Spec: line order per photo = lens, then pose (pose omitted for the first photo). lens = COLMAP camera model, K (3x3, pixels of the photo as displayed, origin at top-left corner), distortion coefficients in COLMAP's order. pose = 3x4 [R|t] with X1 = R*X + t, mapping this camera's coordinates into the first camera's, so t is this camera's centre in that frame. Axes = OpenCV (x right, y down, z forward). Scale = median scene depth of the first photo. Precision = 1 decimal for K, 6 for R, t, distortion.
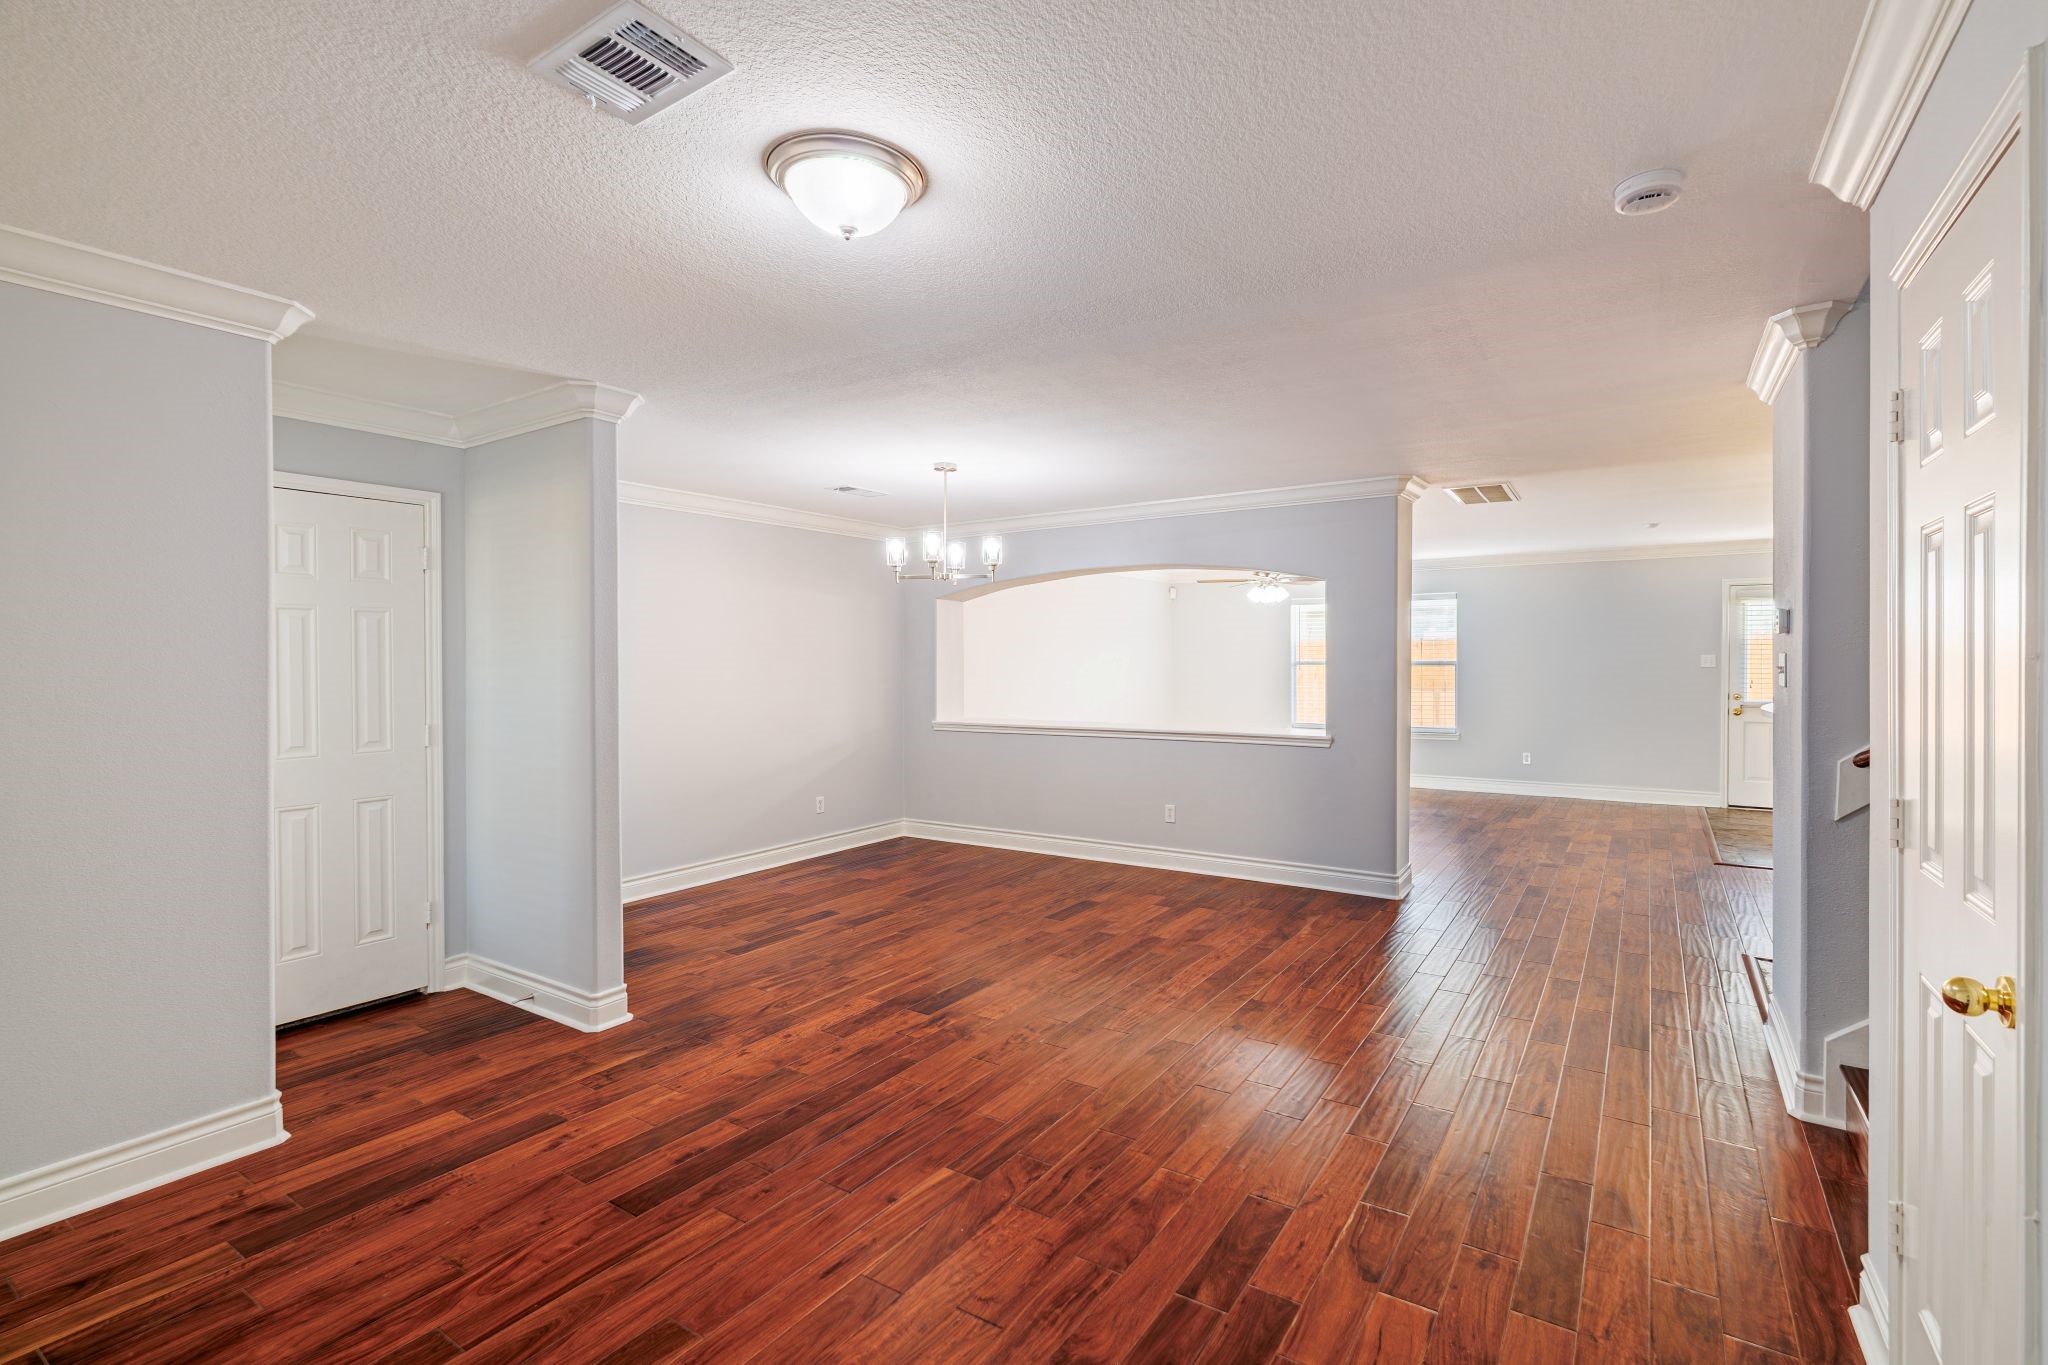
lens RADIAL K [[867.4, 0, 1024.0], [0, 867.4, 682.5], [0, 0, 1]] dist [-0.000693, -0.000598]
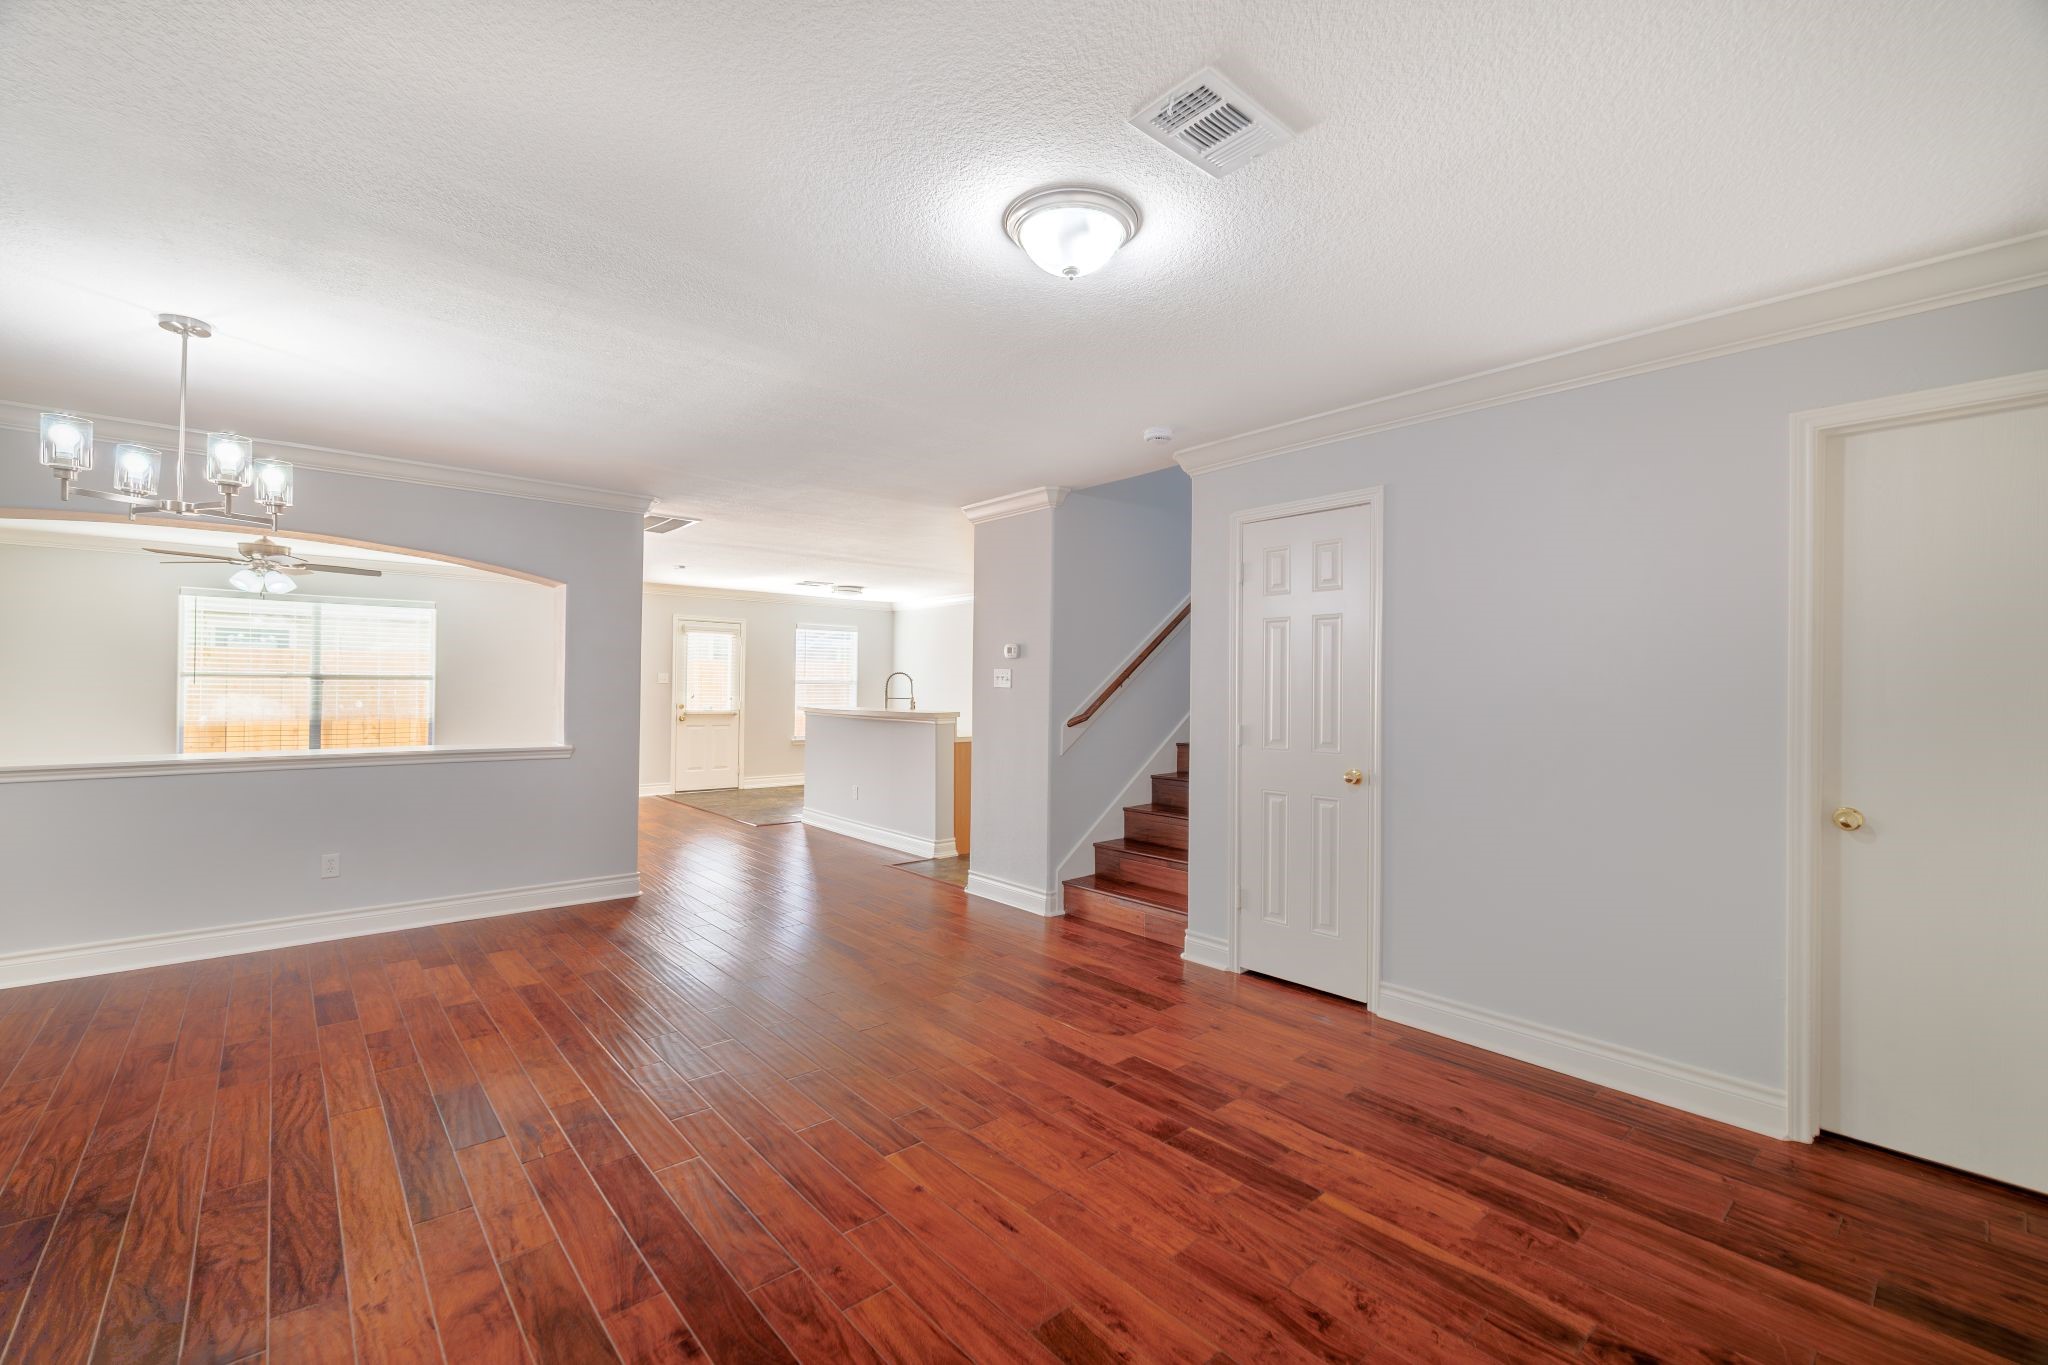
lens RADIAL K [[867.4, 0, 1024.0], [0, 867.4, 682.5], [0, 0, 1]] dist [-0.000693, -0.000598]
pose [[0.292858, 0.013424, 0.956062, -0.750997], [0.010738, 0.999792, -0.017327, 0.024776], [-0.956096, 0.015341, 0.292653, 0.408854]]
